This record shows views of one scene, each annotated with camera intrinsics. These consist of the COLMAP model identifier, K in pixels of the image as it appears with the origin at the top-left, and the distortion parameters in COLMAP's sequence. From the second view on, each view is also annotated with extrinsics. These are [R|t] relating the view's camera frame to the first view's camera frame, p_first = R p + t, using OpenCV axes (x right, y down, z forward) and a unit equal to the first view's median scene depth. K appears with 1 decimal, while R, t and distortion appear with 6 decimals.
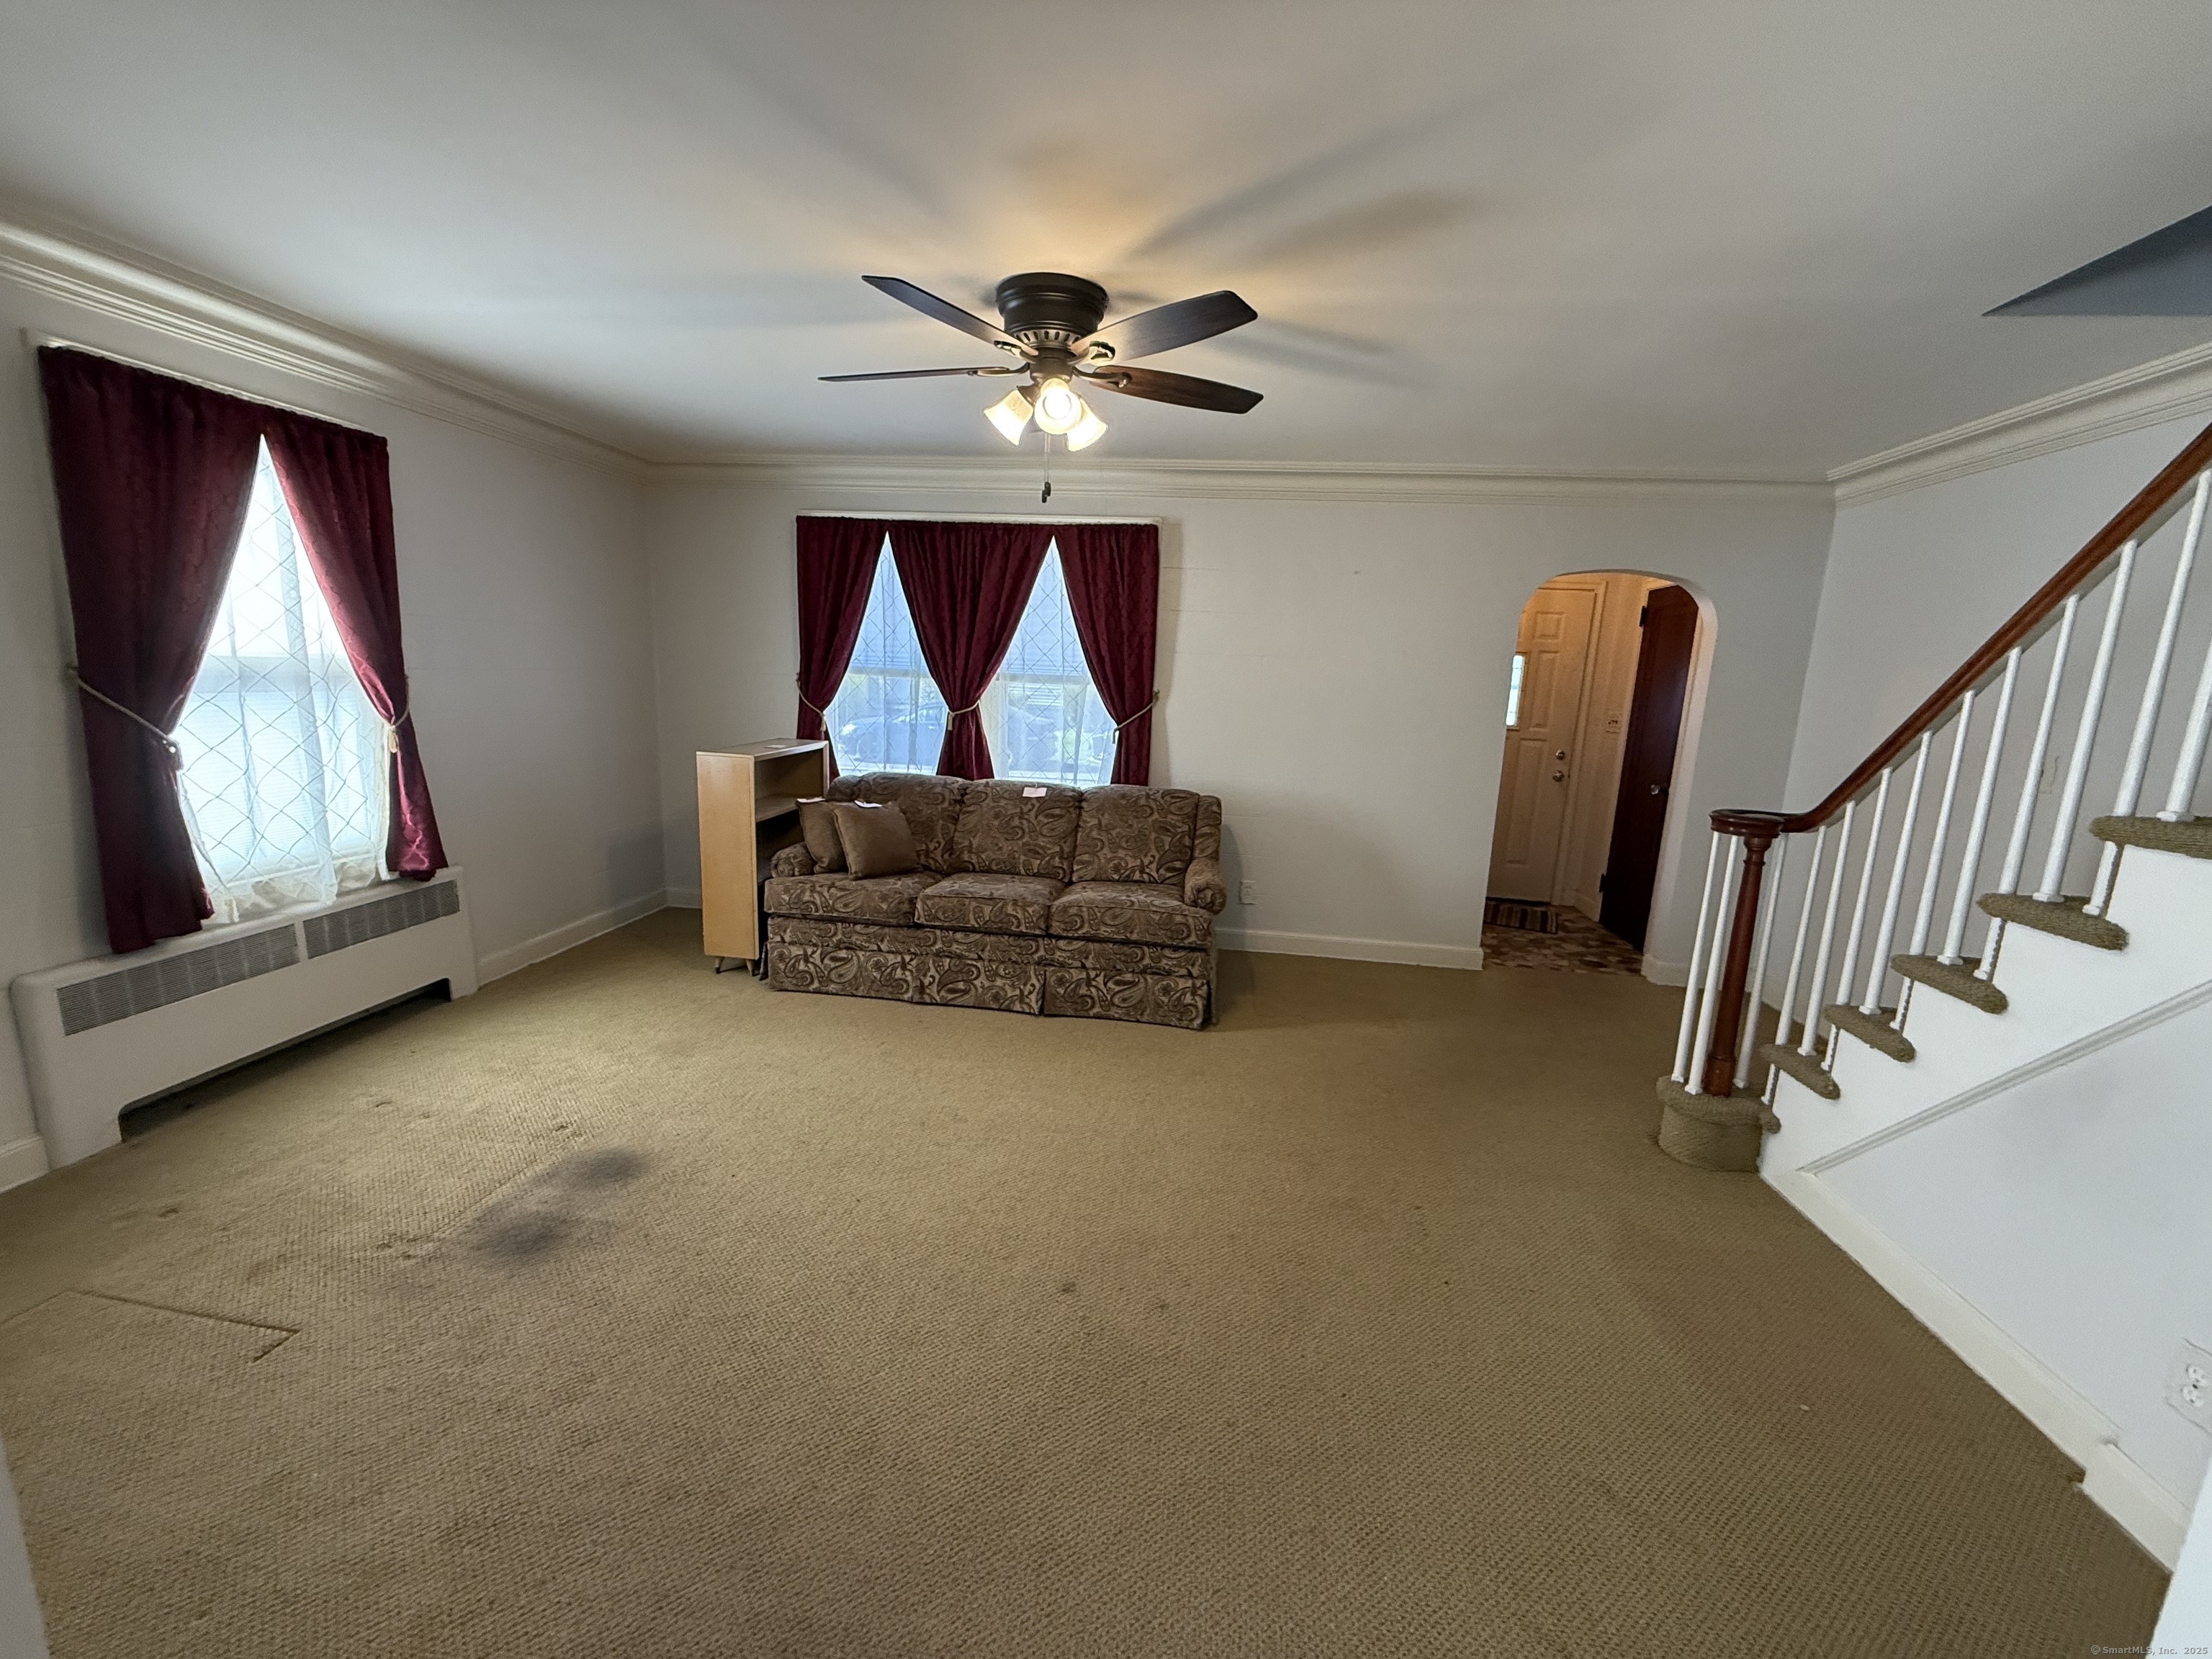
lens RADIAL K [[877.2, 0, 1106.0], [0, 877.2, 829.5], [0, 0, 1]] dist [-0.000199, 0.000033]
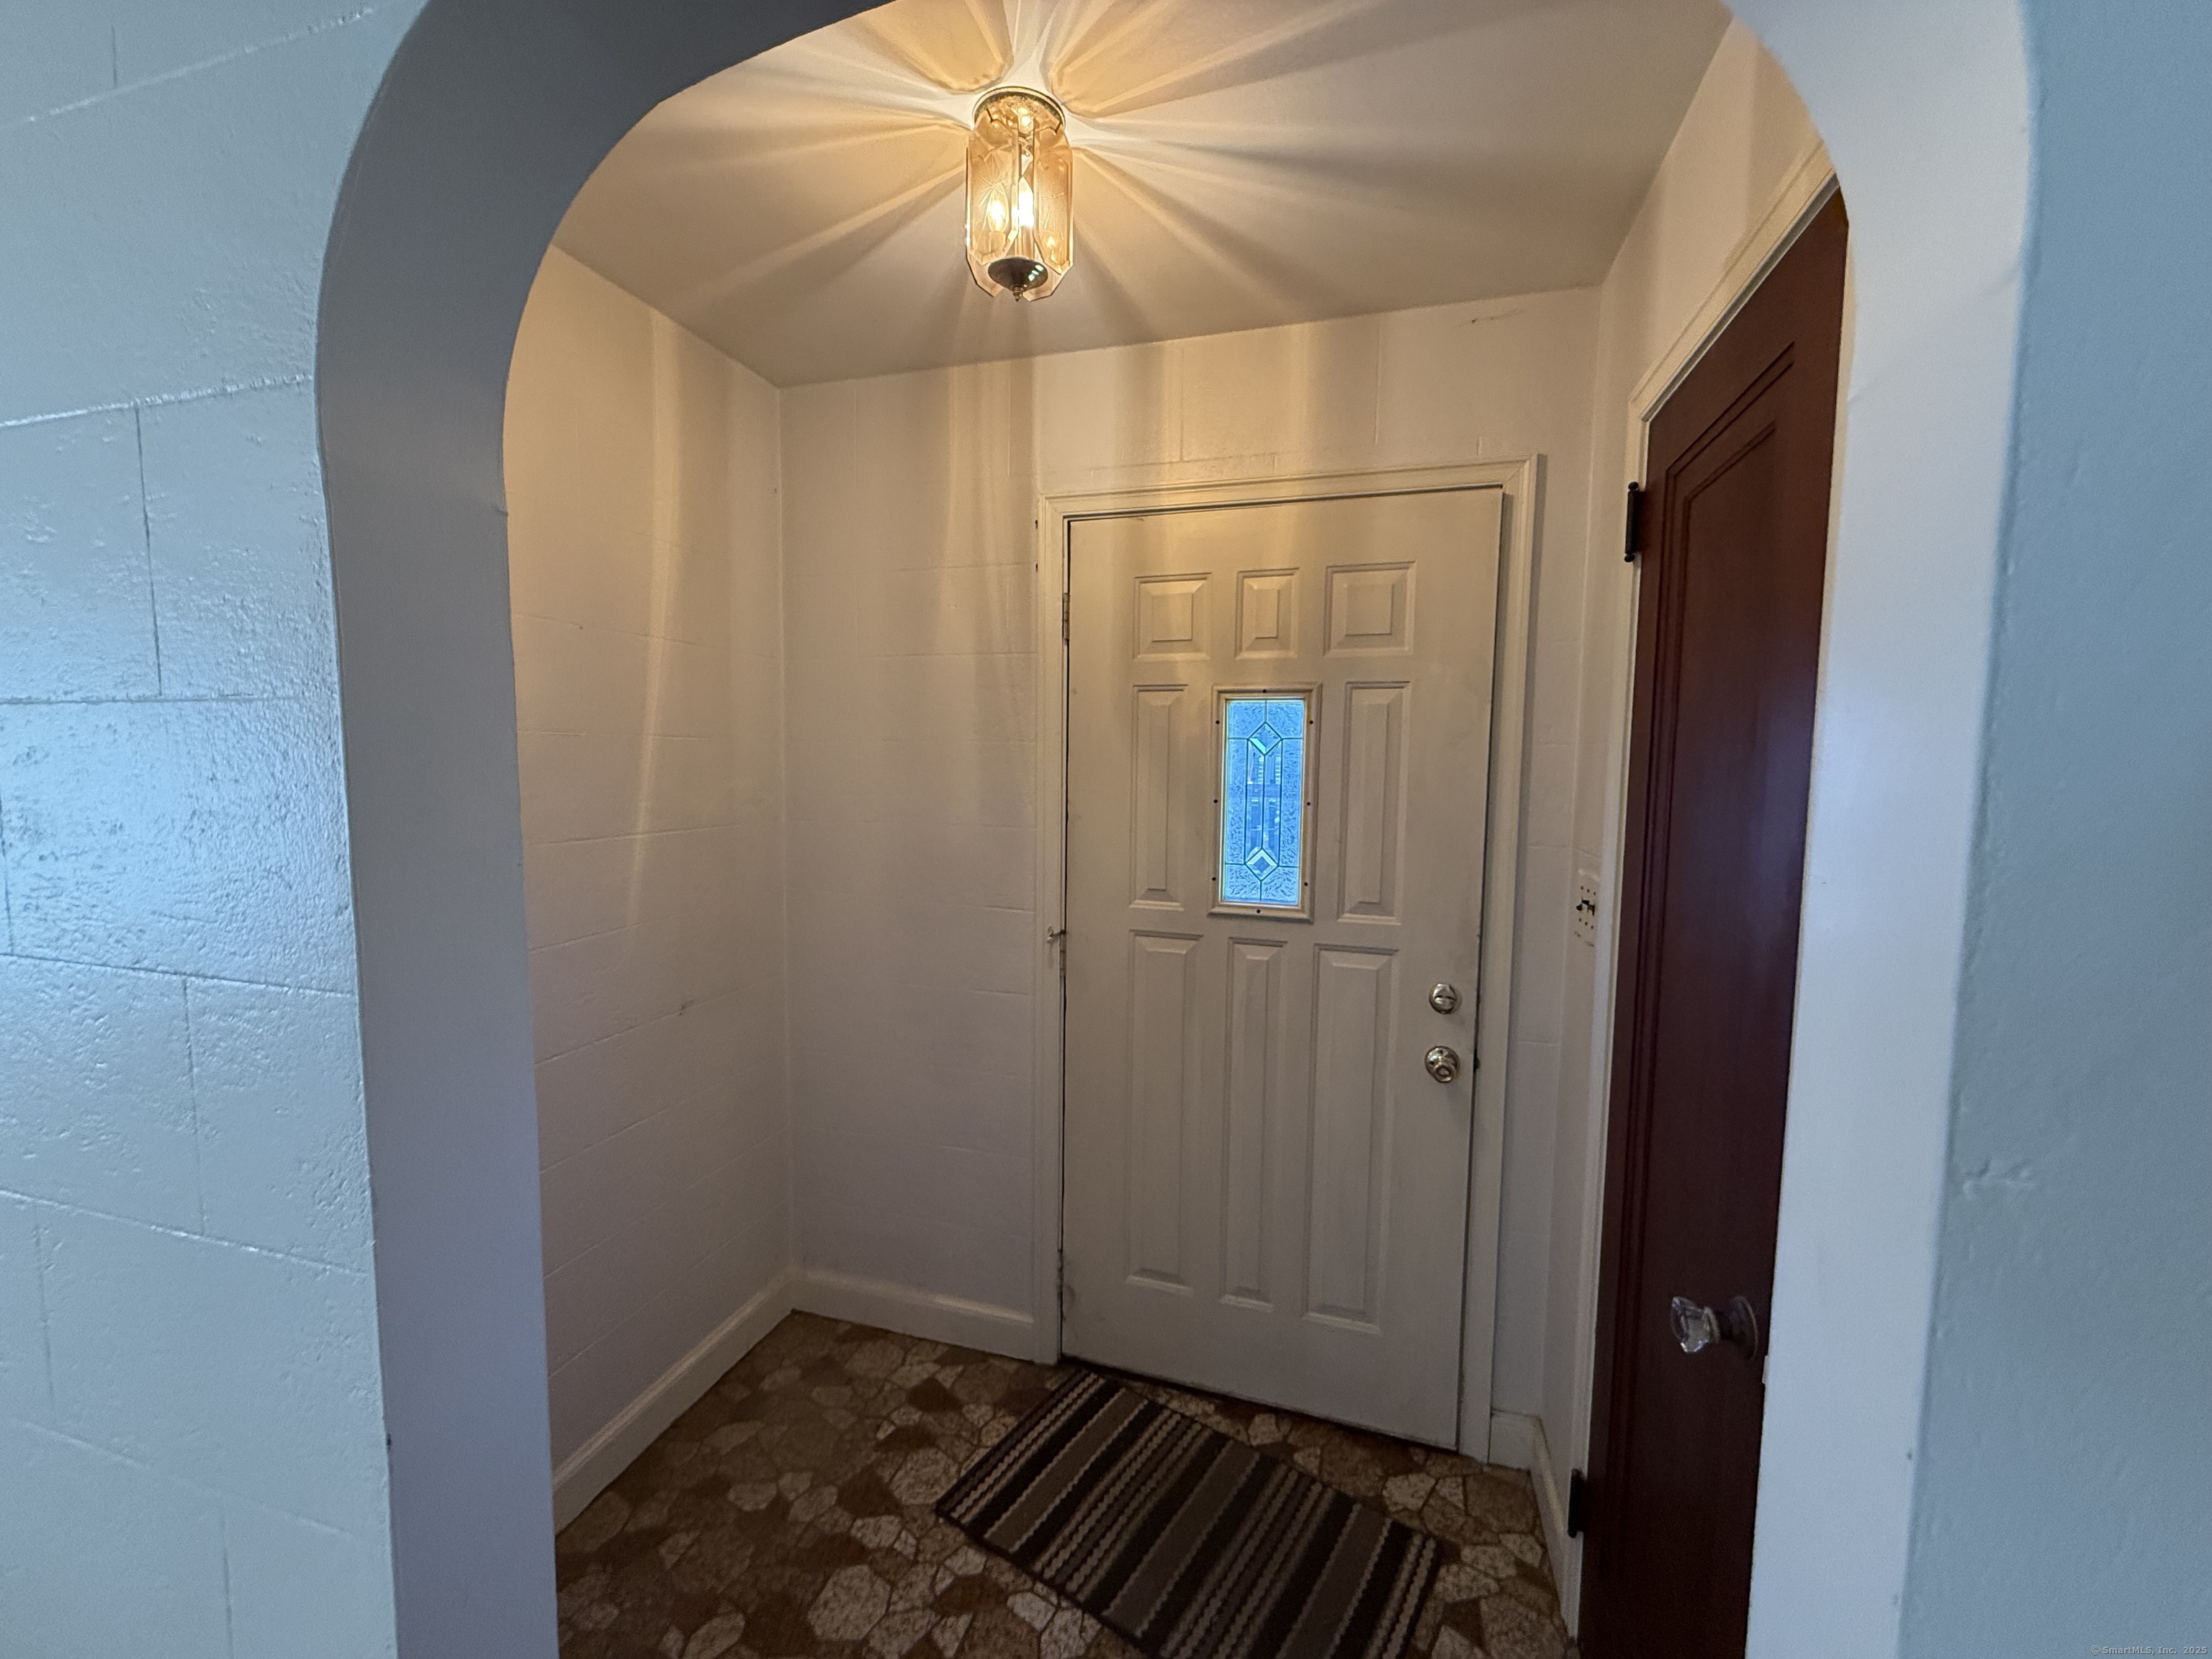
lens RADIAL K [[877.2, 0, 1106.0], [0, 877.2, 829.5], [0, 0, 1]] dist [-0.000199, 0.000033]
pose [[0.986420, -0.014423, -0.163609, 0.459136], [-0.003118, 0.994313, -0.106451, -0.114485], [0.164214, 0.105516, 0.980765, 0.670456]]
